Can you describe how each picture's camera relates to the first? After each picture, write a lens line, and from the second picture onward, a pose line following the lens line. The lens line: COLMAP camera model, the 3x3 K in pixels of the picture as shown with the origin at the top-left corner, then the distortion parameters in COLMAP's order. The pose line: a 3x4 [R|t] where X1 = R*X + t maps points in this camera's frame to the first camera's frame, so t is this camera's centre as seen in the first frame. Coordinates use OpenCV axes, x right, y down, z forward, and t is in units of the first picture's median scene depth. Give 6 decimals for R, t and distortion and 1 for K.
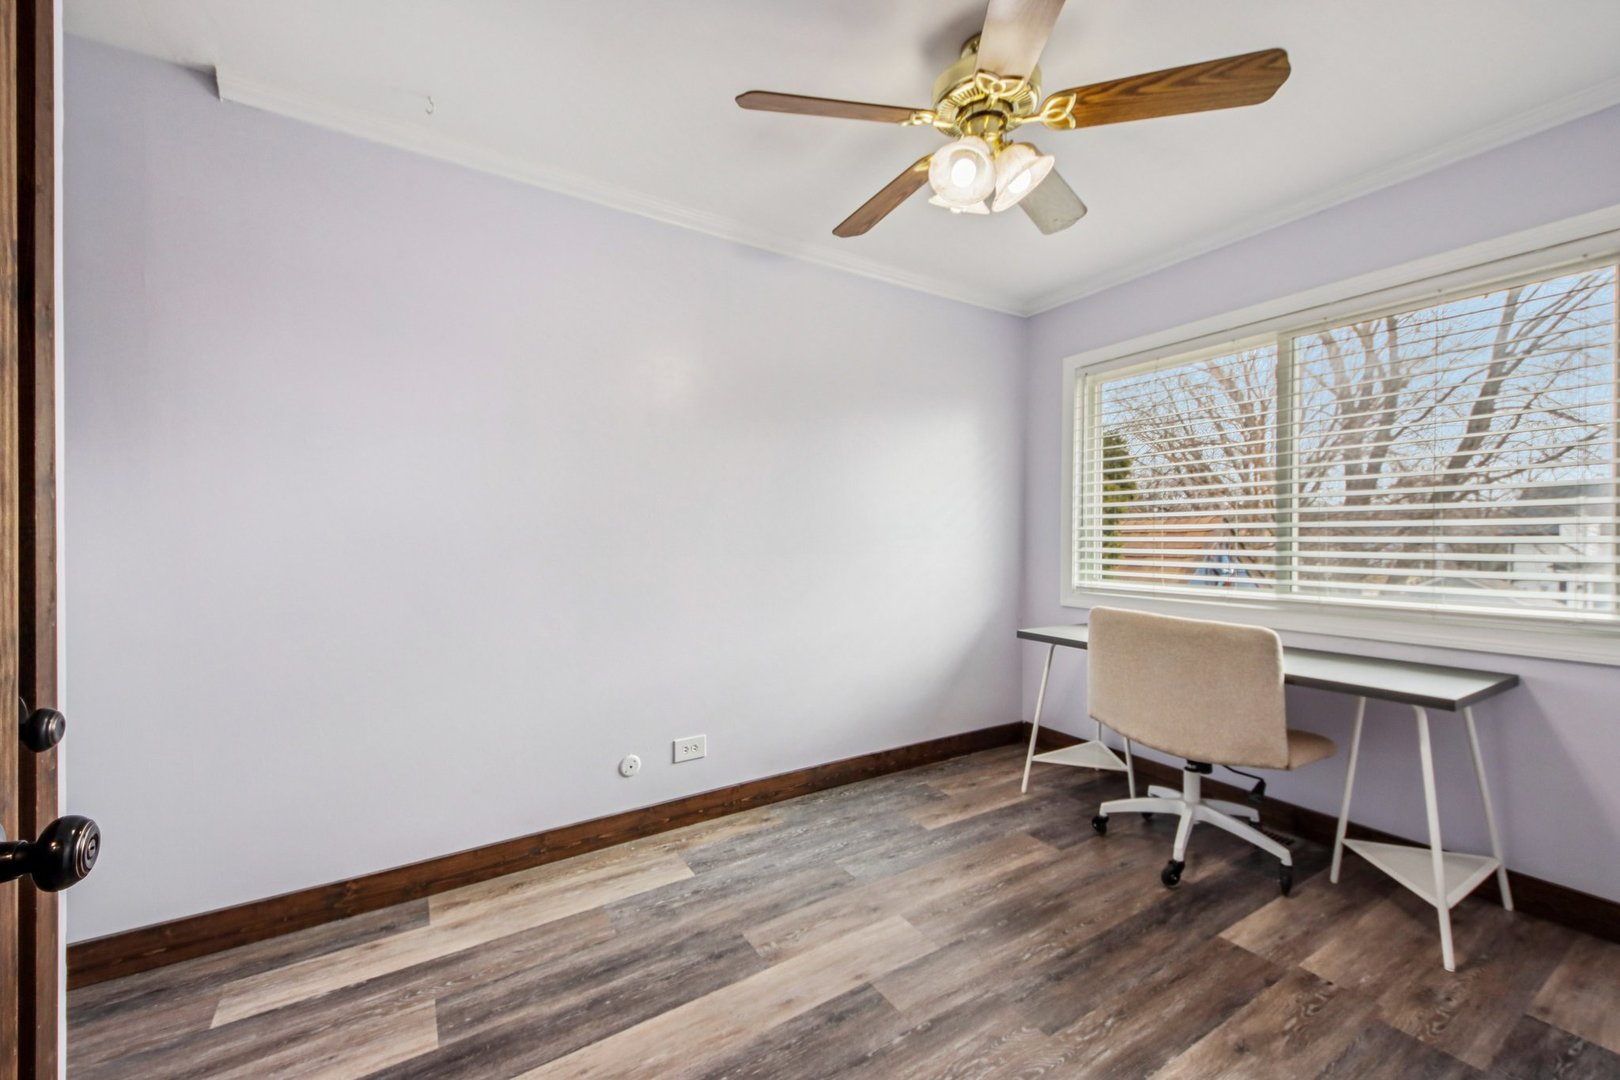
lens RADIAL K [[638.2, 0, 810.0], [0, 638.2, 540.0], [0, 0, 1]] dist [0.011073, -0.000289]
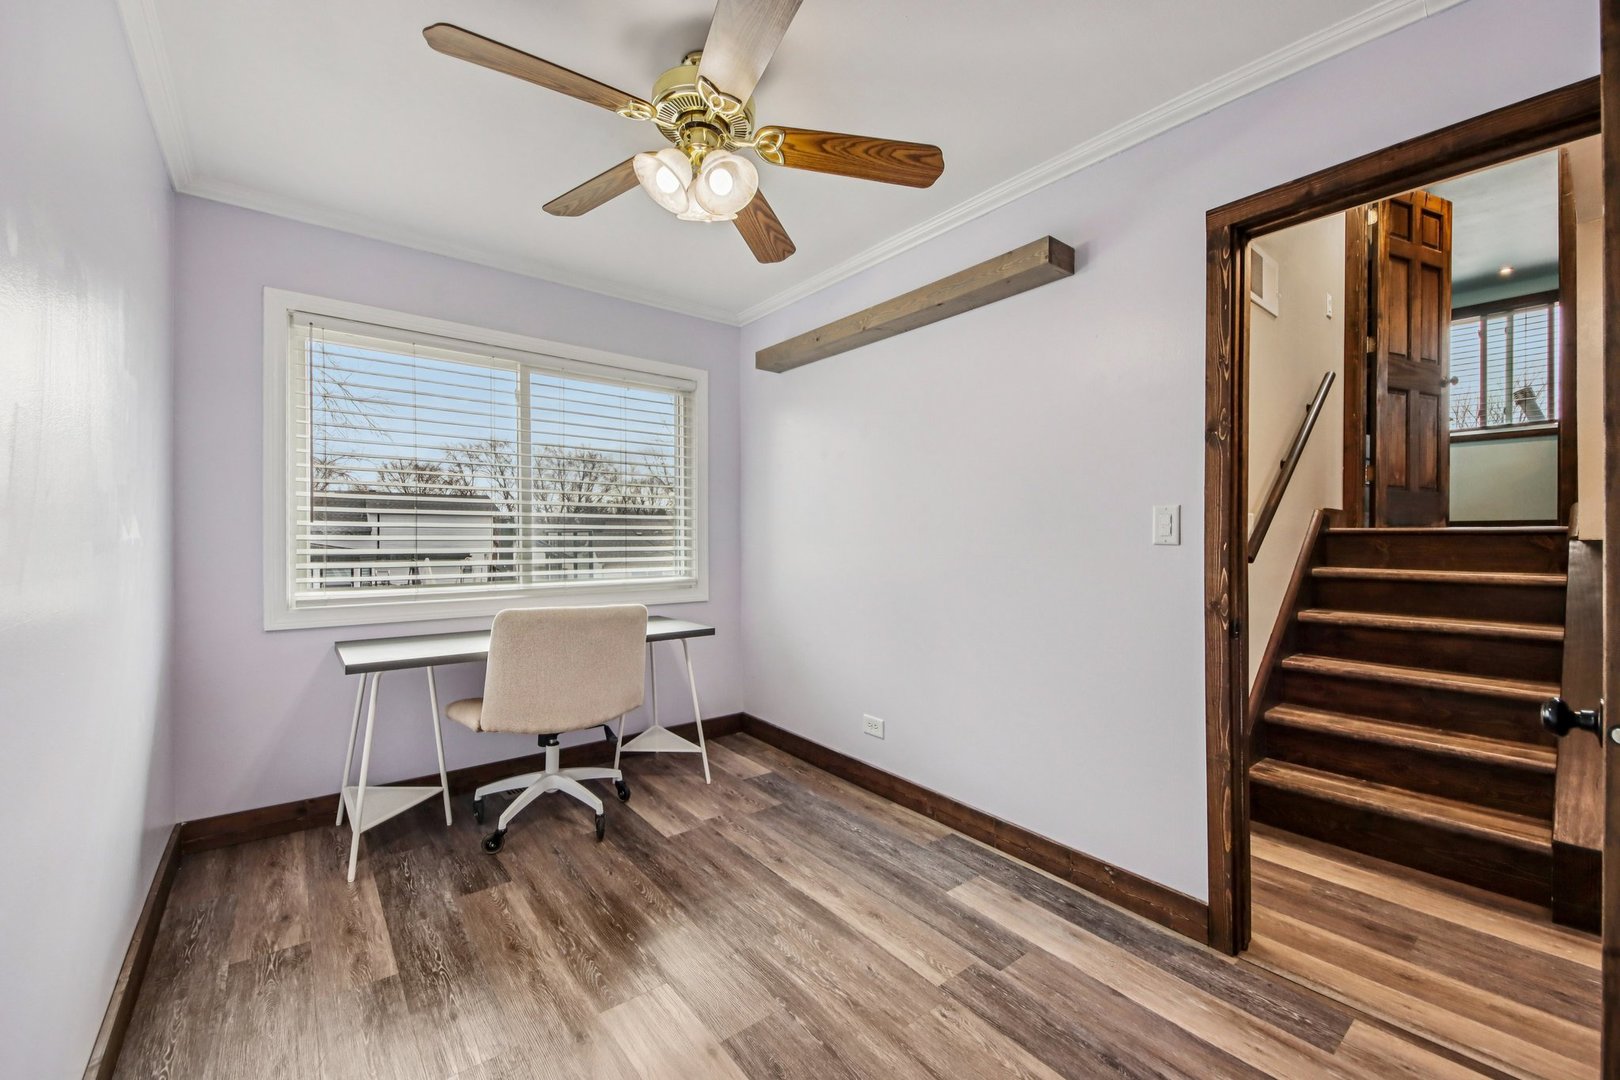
lens RADIAL K [[615.4, 0, 819.8], [0, 615.4, 535.8], [0, 0, 1]] dist [-0.000947, -0.000273]
pose [[-0.106455, -0.002889, 0.994313, -0.615116], [-0.000365, 0.999996, 0.002866, -0.010980], [-0.994317, -0.000057, -0.106456, 0.768594]]
